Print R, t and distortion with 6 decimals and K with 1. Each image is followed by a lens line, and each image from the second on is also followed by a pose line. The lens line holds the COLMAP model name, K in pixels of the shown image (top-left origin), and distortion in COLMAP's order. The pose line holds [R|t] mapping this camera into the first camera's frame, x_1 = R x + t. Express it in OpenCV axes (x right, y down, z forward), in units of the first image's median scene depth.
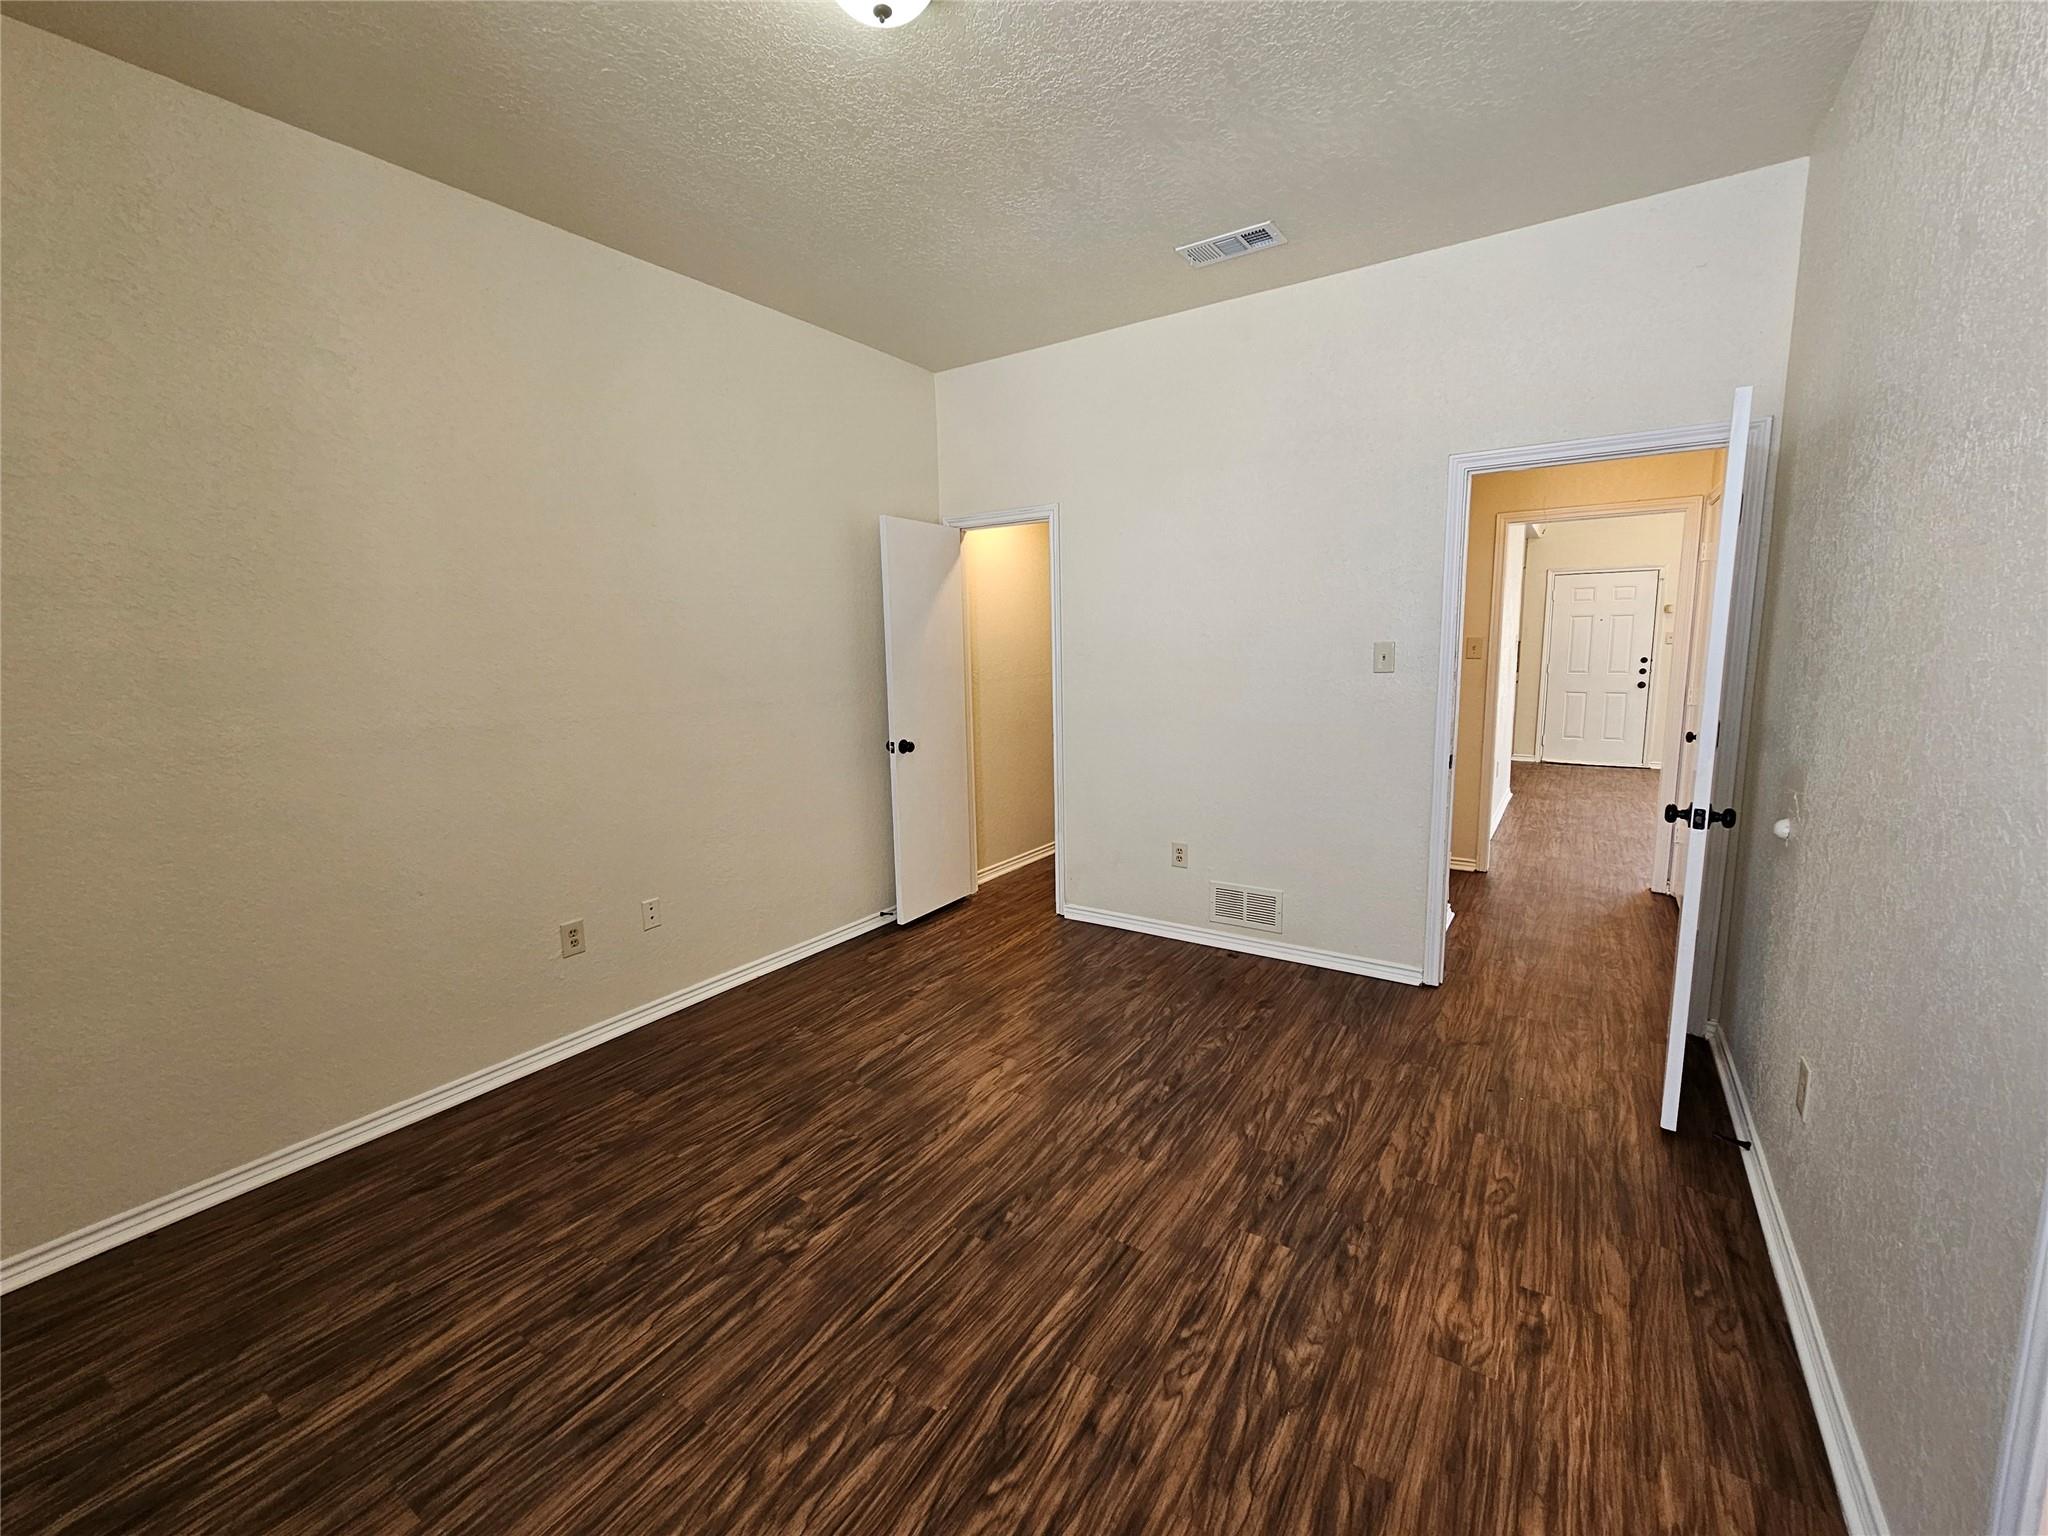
lens RADIAL K [[835.0, 0, 1031.4], [0, 835.0, 766.6], [0, 0, 1]] dist [0.000504, -0.000386]
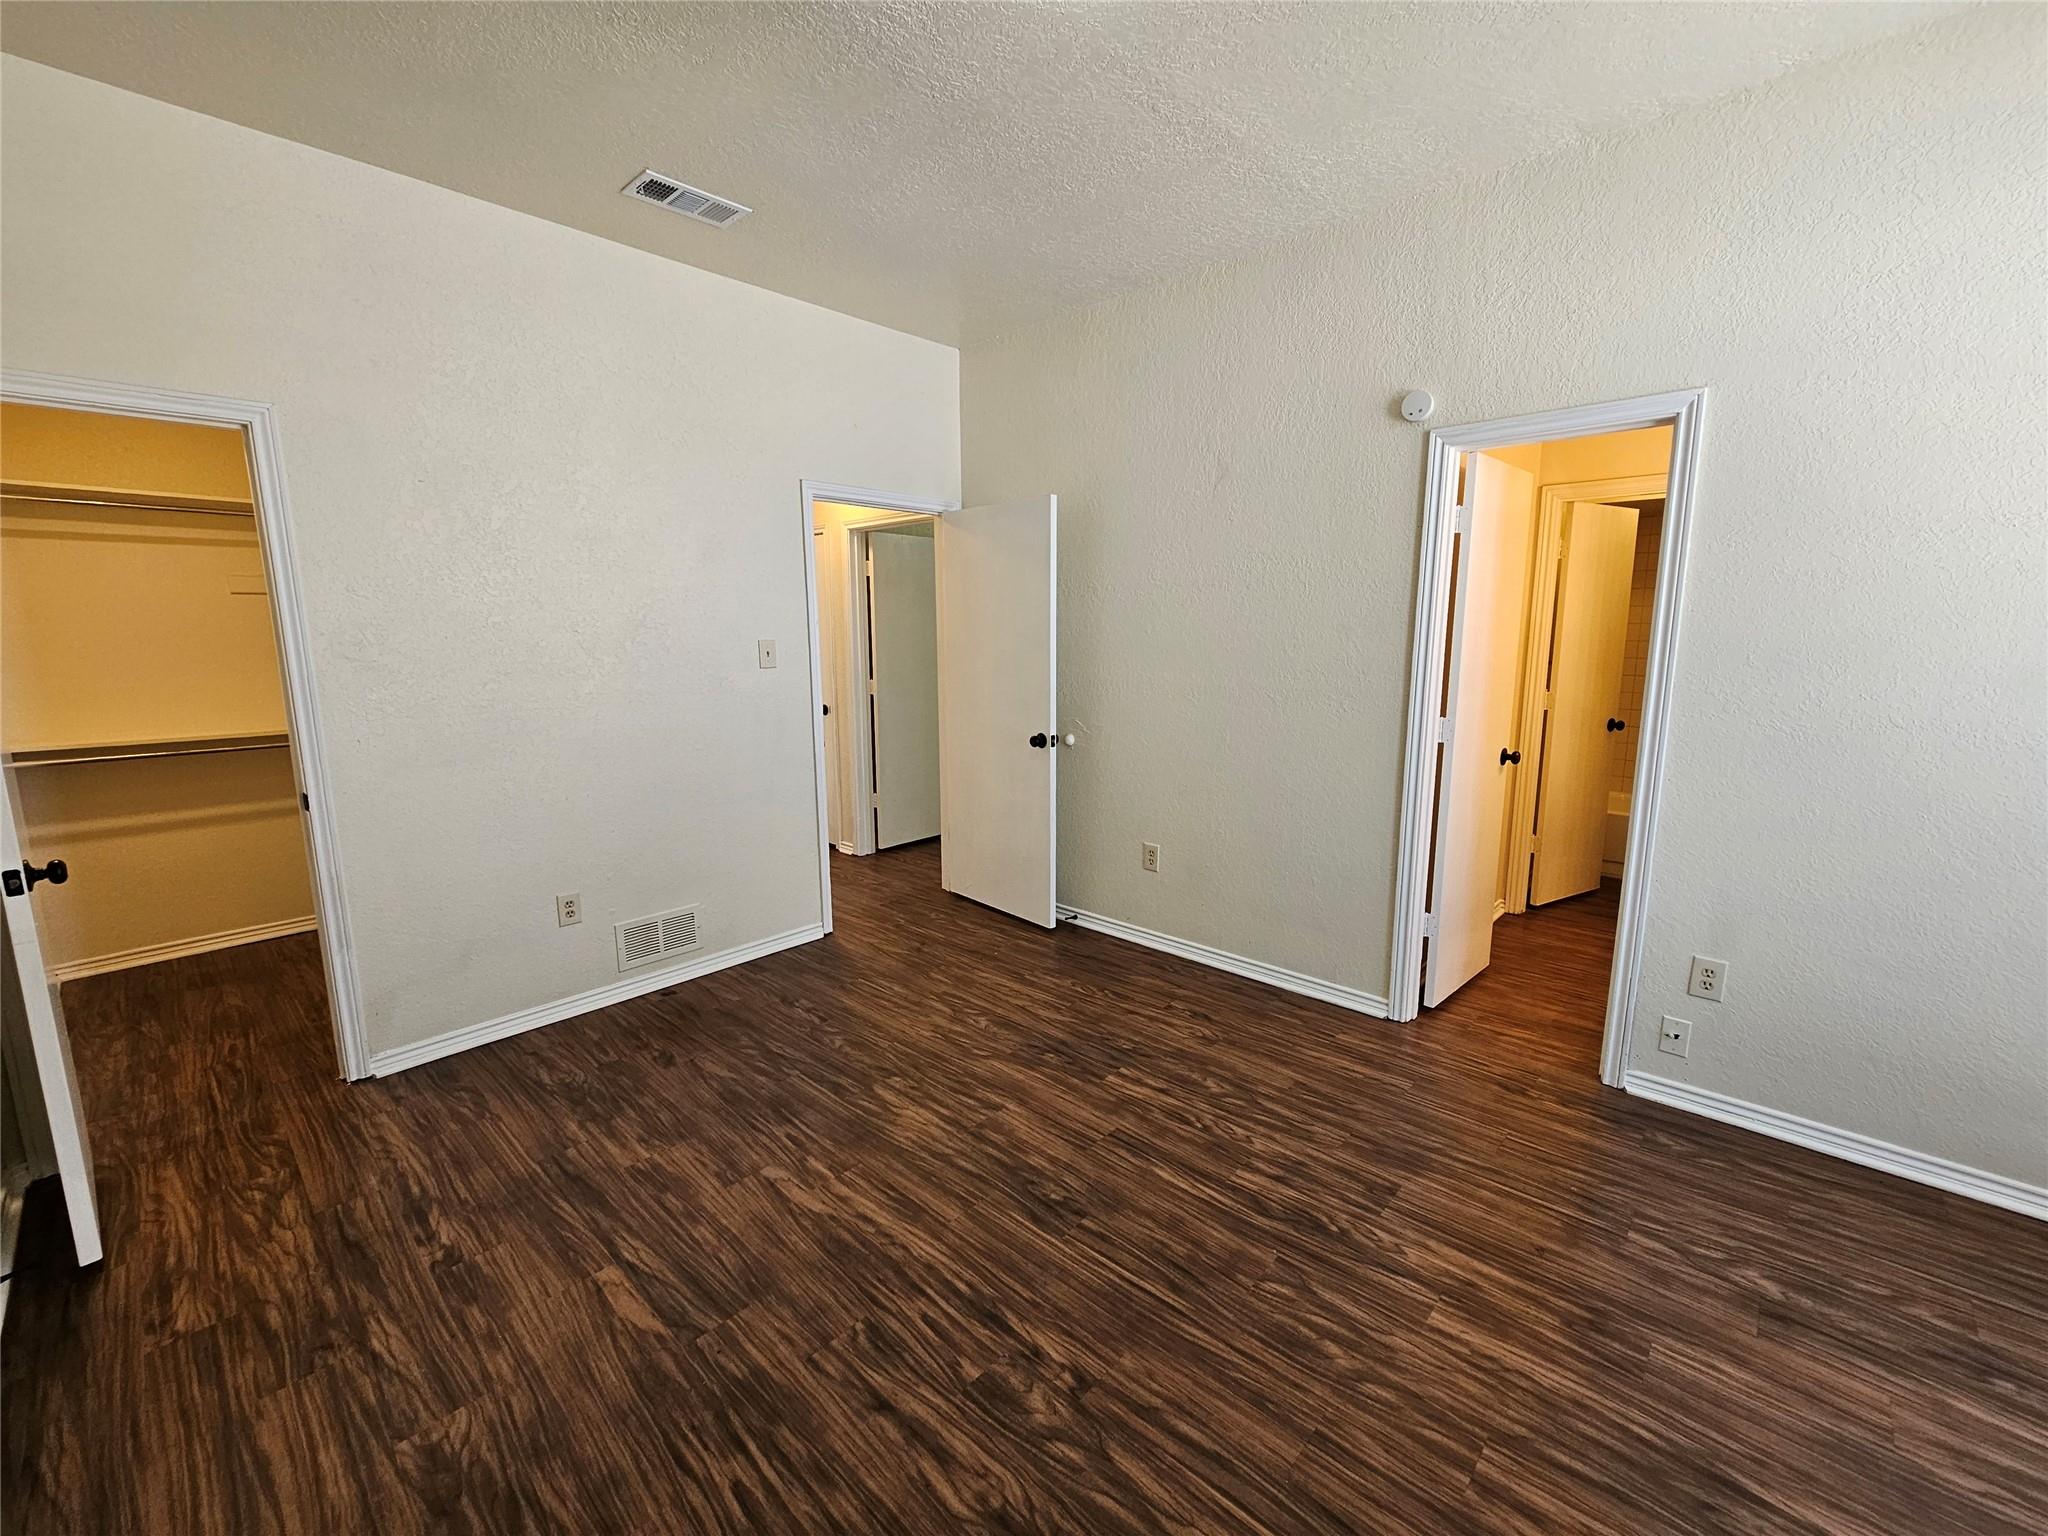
lens RADIAL K [[835.0, 0, 1035.9], [0, 835.0, 763.6], [0, 0, 1]] dist [0.000504, -0.000386]
pose [[0.168092, -0.142514, 0.975415, -0.975470], [0.151865, 0.981426, 0.117222, -0.107755], [-0.974003, 0.128427, 0.186613, 0.784708]]
